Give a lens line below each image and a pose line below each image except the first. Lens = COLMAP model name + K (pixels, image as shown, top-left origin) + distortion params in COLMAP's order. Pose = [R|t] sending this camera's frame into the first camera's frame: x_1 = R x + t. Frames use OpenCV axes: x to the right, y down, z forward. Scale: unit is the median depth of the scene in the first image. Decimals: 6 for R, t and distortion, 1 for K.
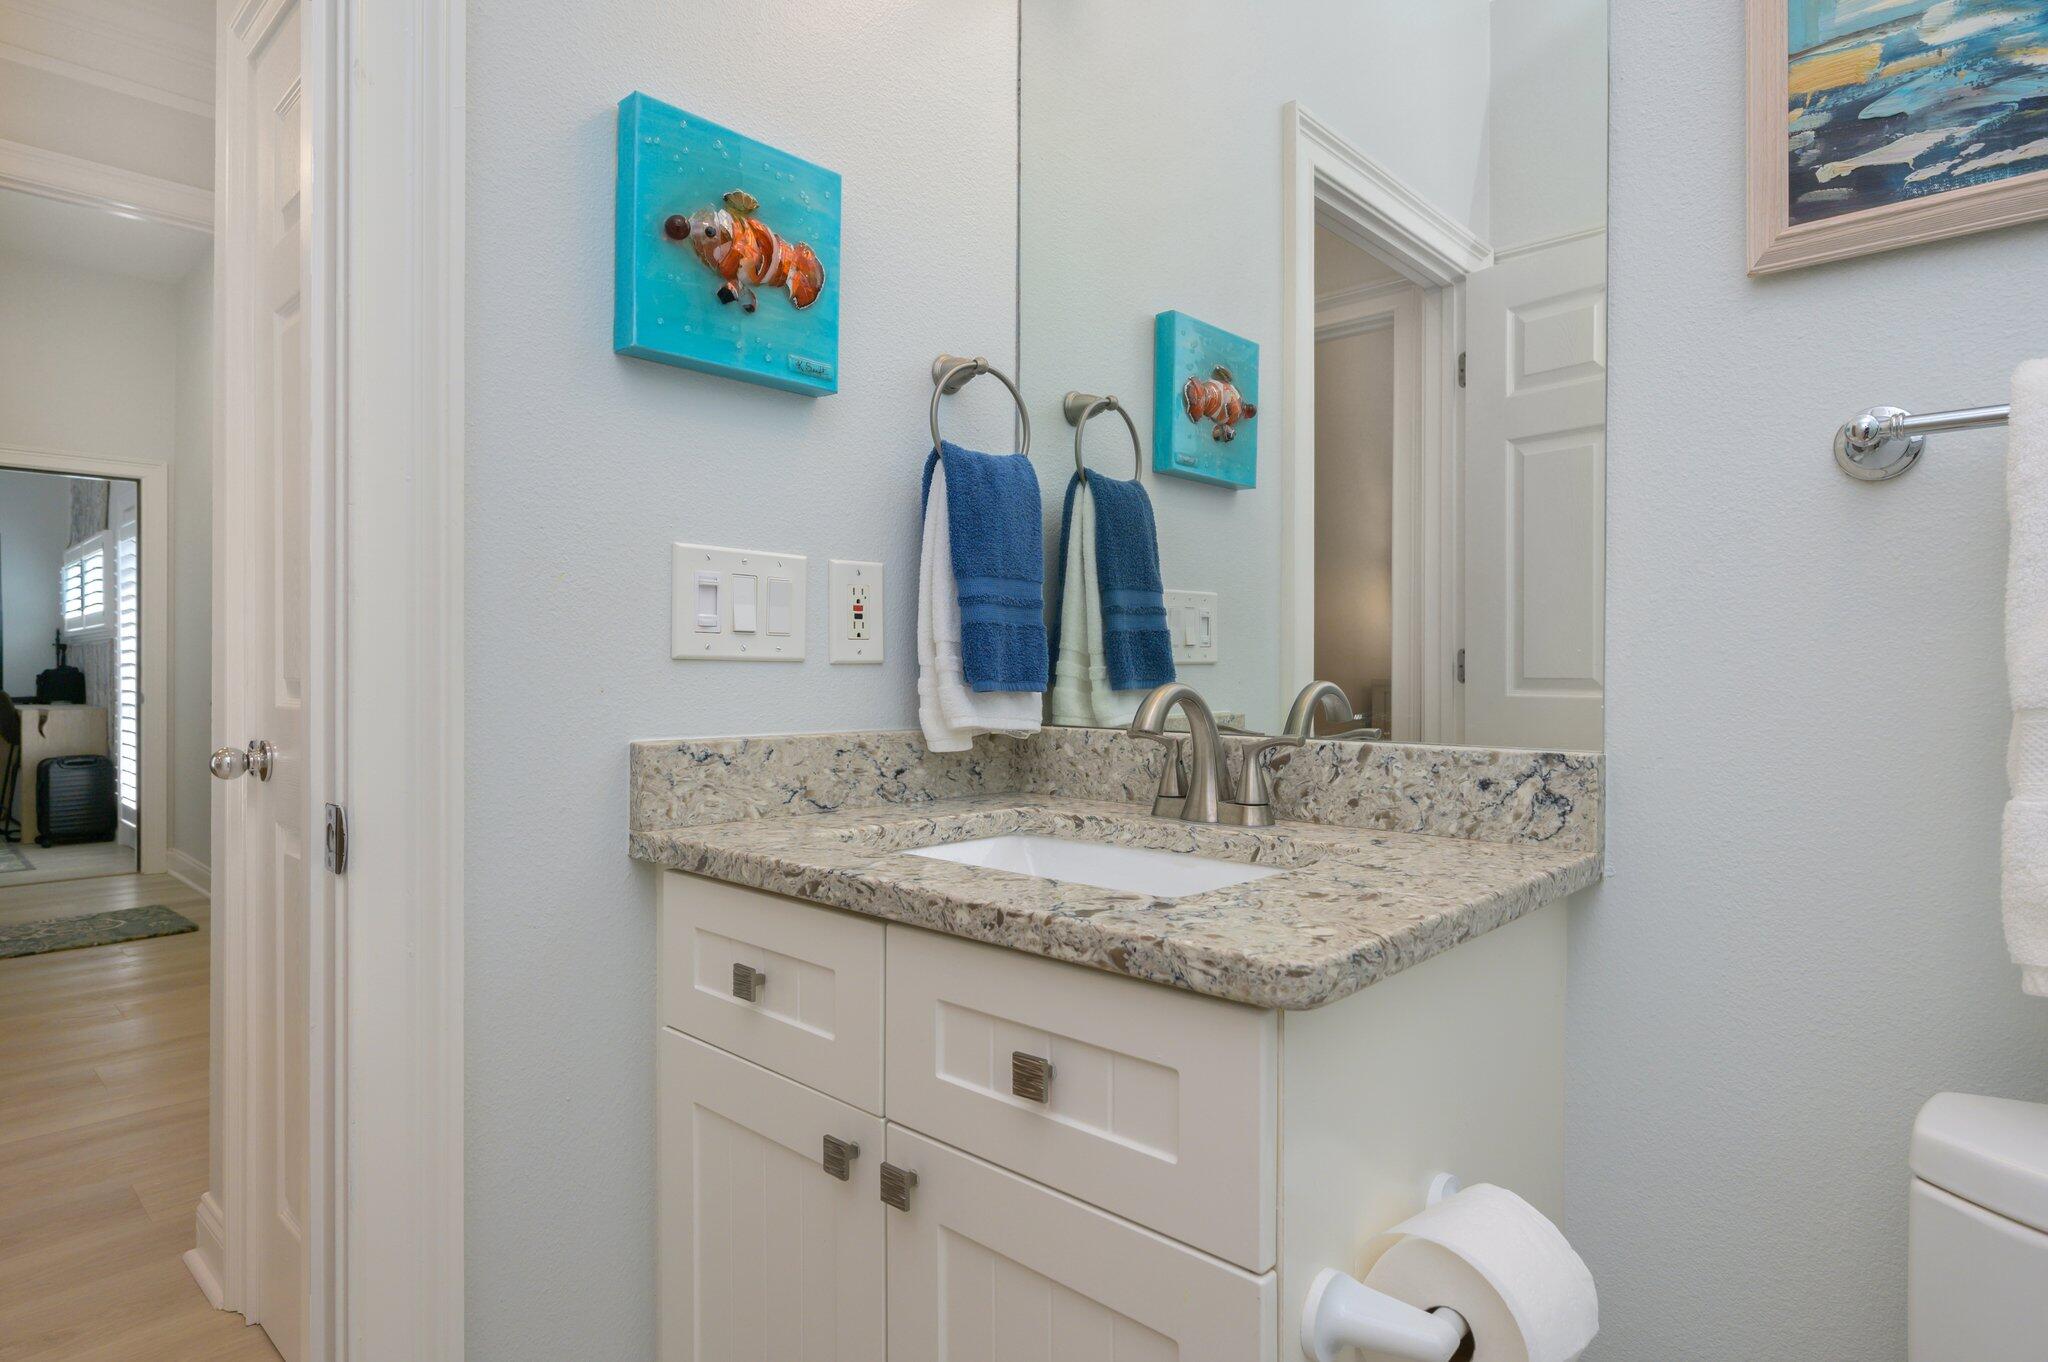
lens RADIAL K [[1119.3, 0, 1021.0], [0, 1119.3, 678.3], [0, 0, 1]] dist [-0.002603, -0.001357]
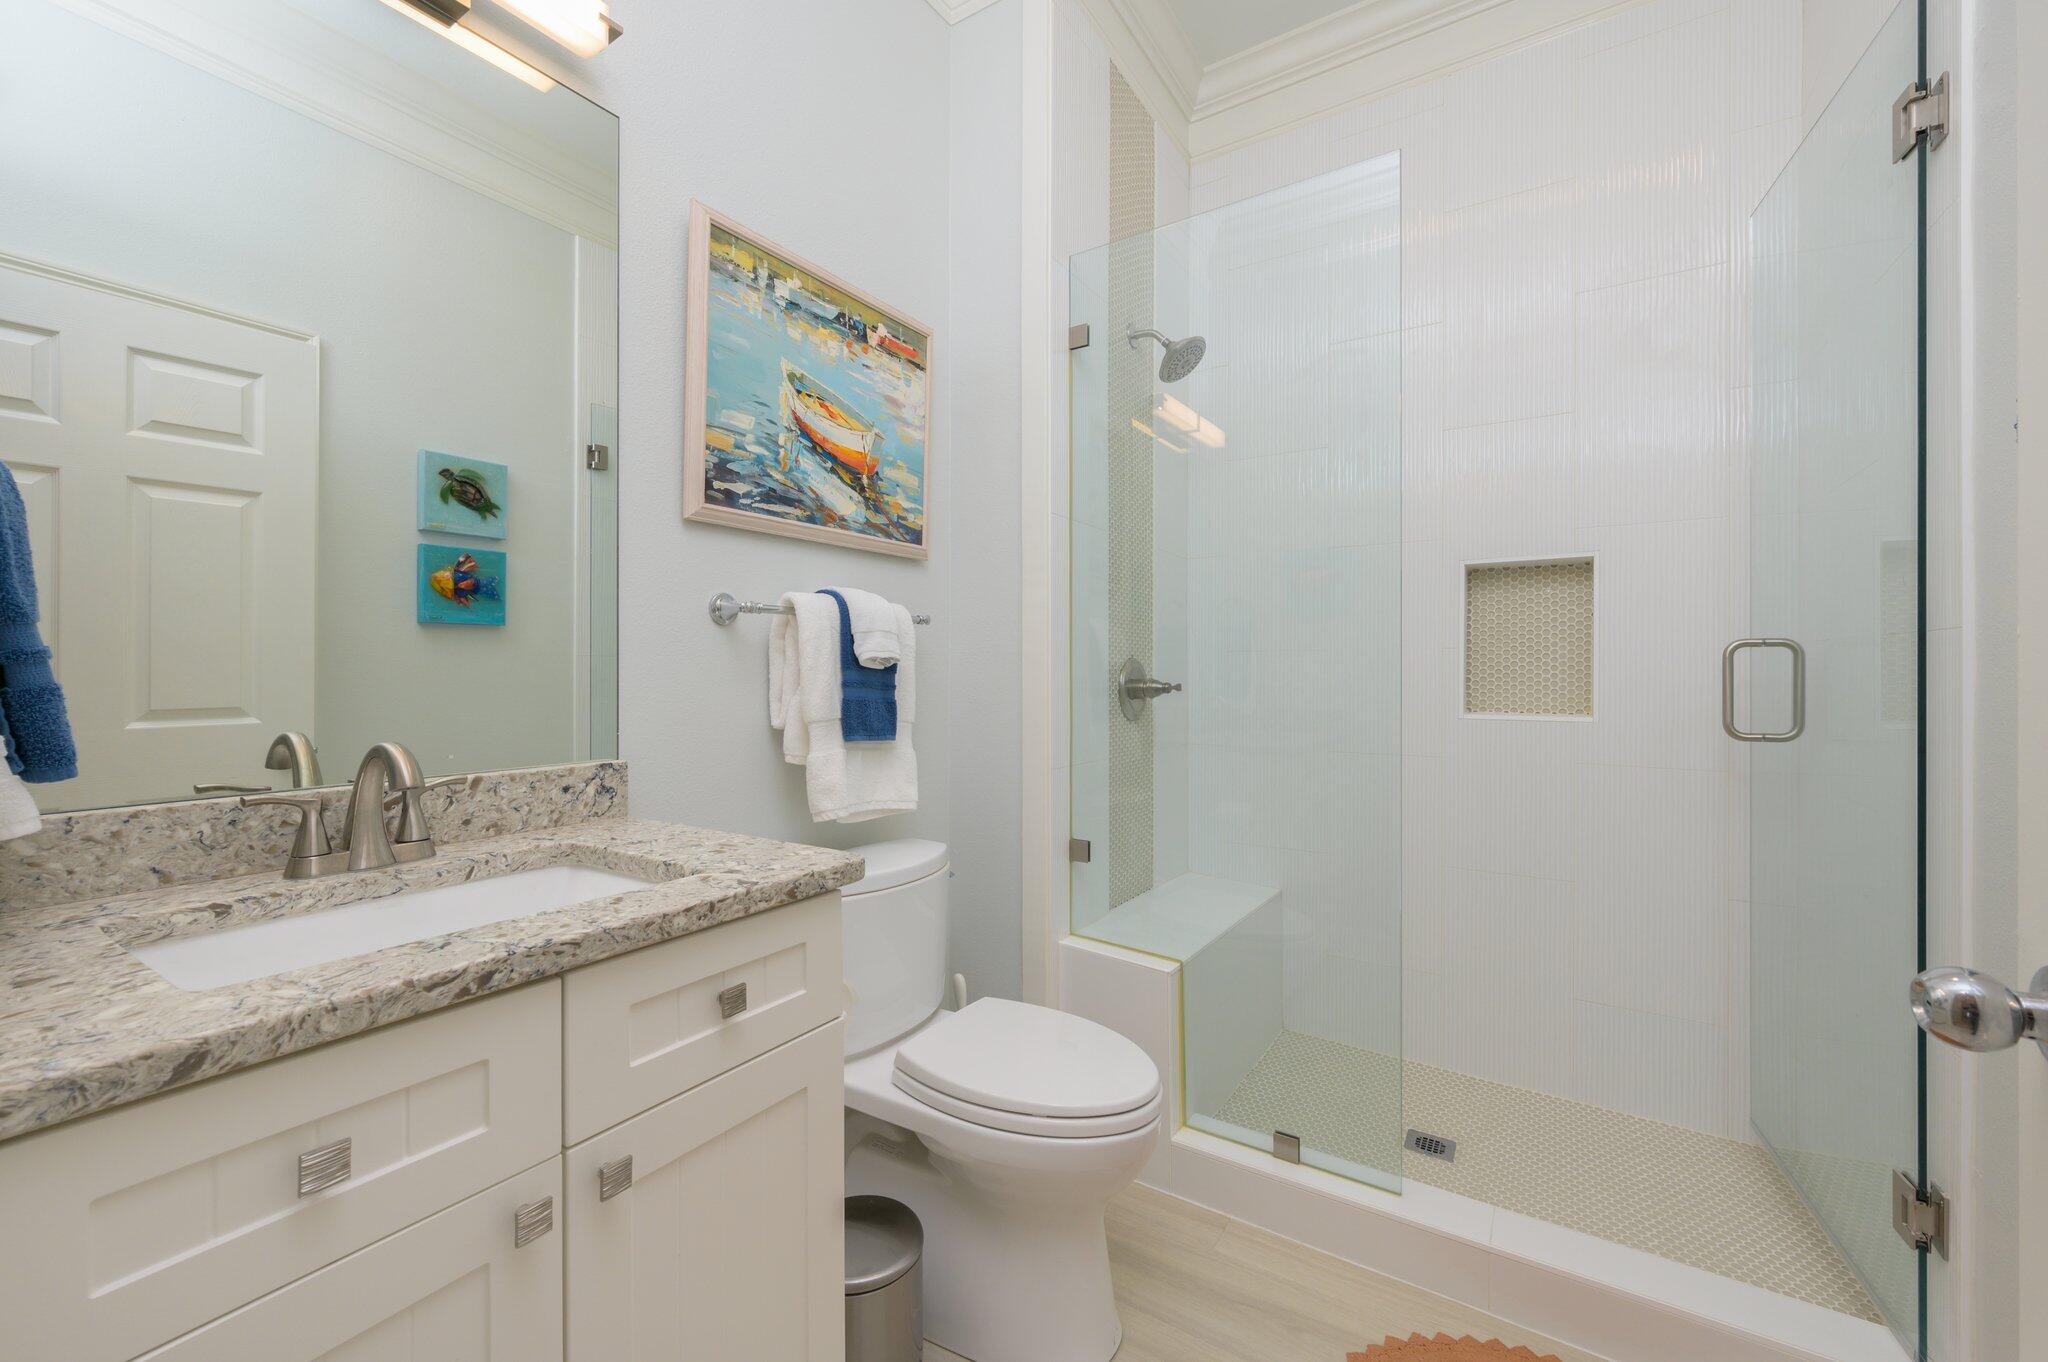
lens RADIAL K [[820.2, 0, 1032.8], [0, 820.2, 676.7], [0, 0, 1]] dist [-0.003665, 0.000203]
pose [[-0.182062, -0.008039, 0.983254, -0.857375], [0.009546, 0.999905, 0.009943, -0.069714], [-0.983241, 0.011196, -0.181968, 0.584909]]
